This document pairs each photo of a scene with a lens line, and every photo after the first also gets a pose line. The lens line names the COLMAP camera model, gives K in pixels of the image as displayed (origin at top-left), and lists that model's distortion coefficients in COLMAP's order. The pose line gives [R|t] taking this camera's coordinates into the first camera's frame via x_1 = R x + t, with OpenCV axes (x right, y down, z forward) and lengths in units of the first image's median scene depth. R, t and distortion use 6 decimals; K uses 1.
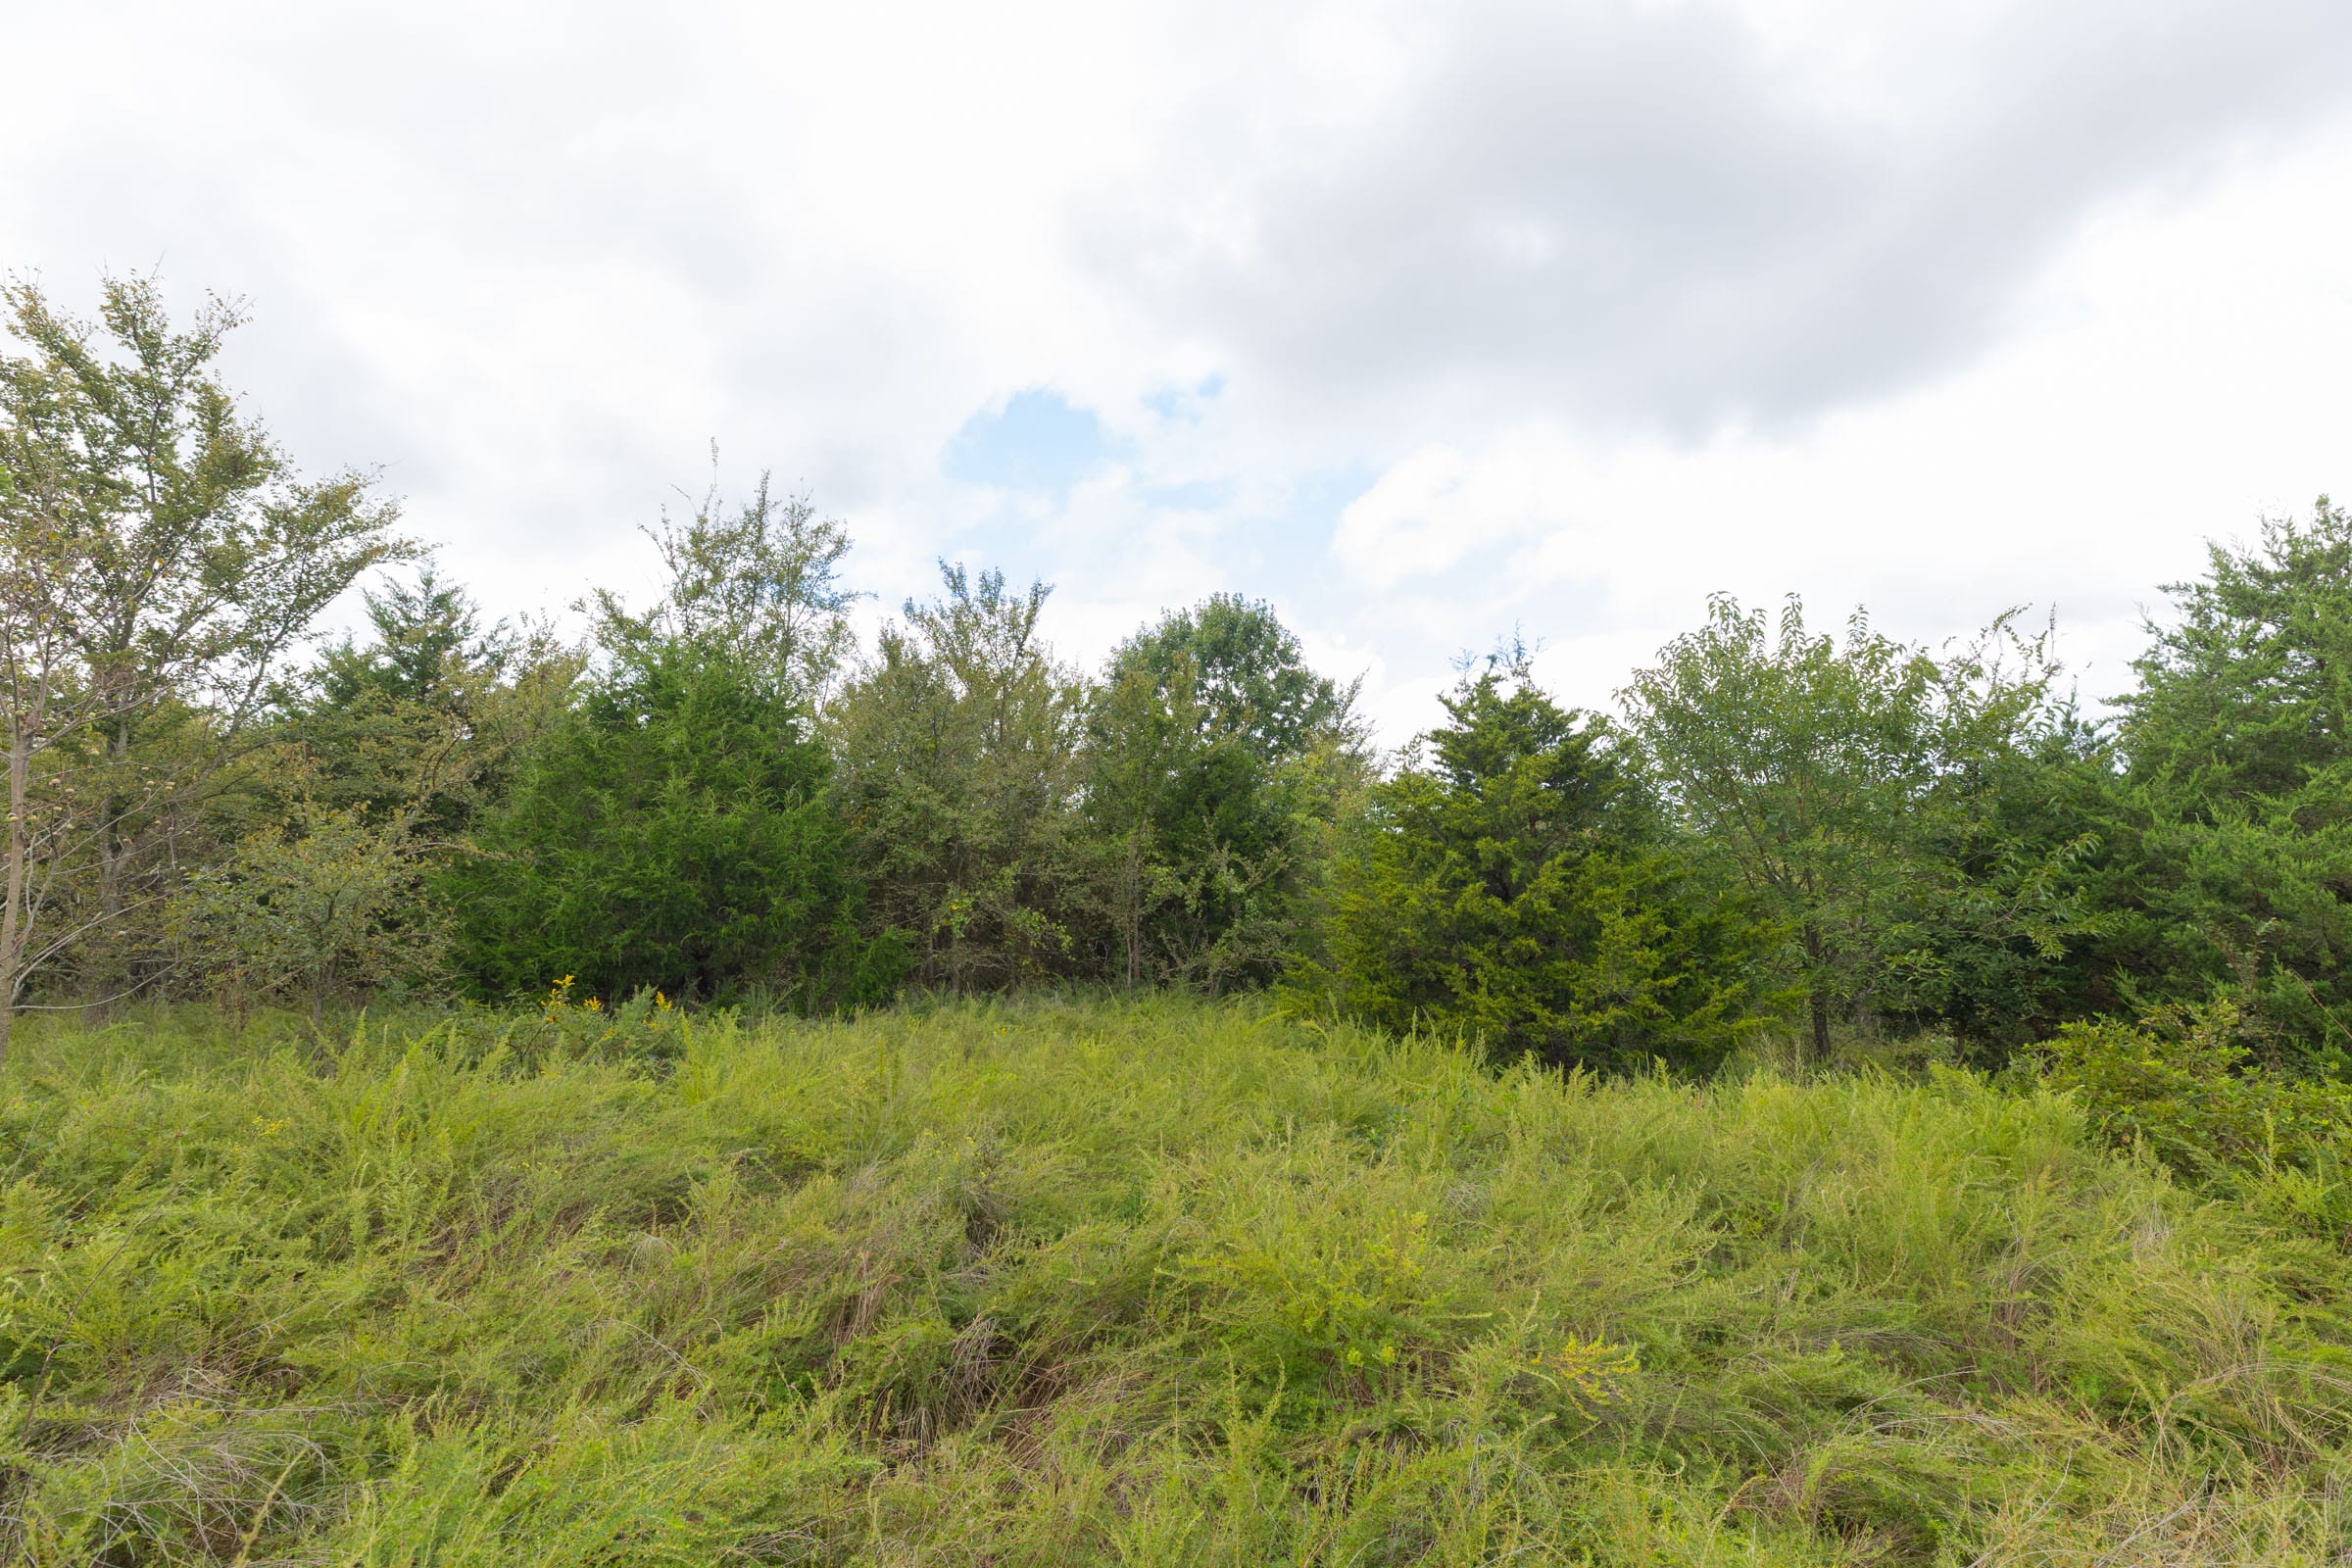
lens RADIAL K [[1028.7, 0, 1176.0], [0, 1028.7, 784.0], [0, 0, 1]] dist [-0.000820, -0.000297]
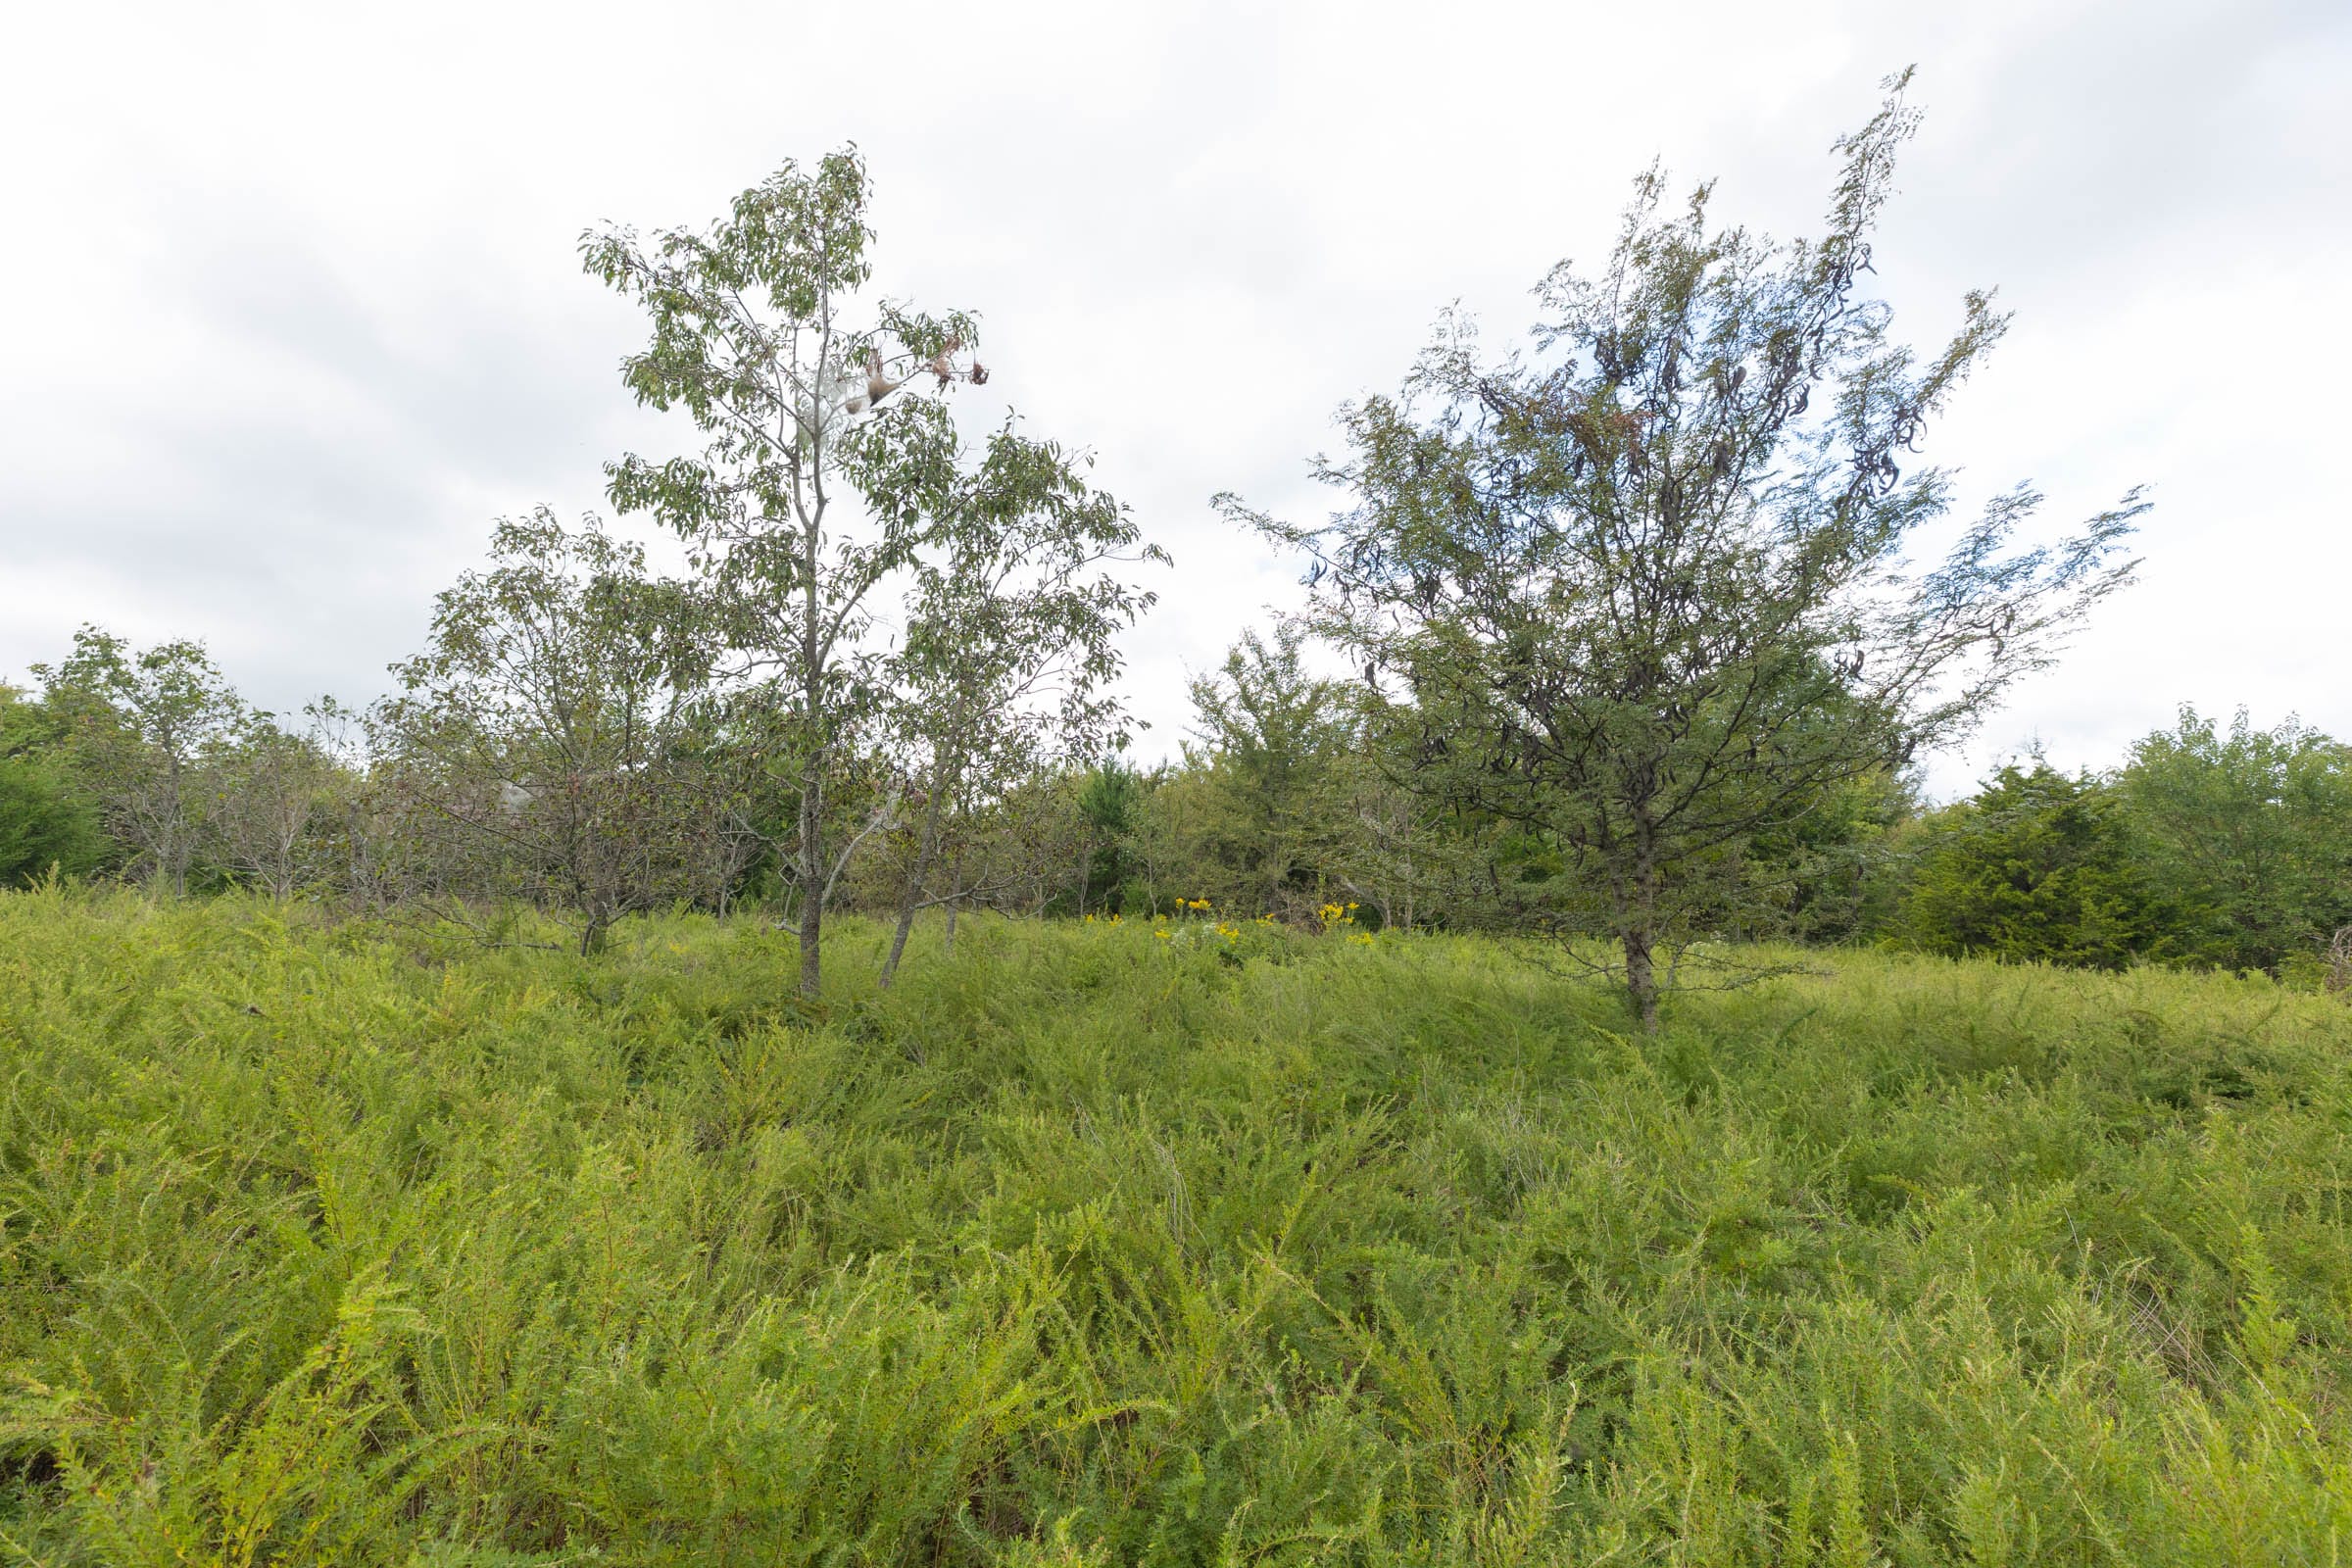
lens RADIAL K [[1028.7, 0, 1176.0], [0, 1028.7, 784.0], [0, 0, 1]] dist [-0.000820, -0.000297]
pose [[0.917849, -0.030607, -0.395747, -0.351123], [0.044748, 0.998645, 0.026548, -0.200780], [0.394399, -0.042076, 0.917976, -1.313506]]
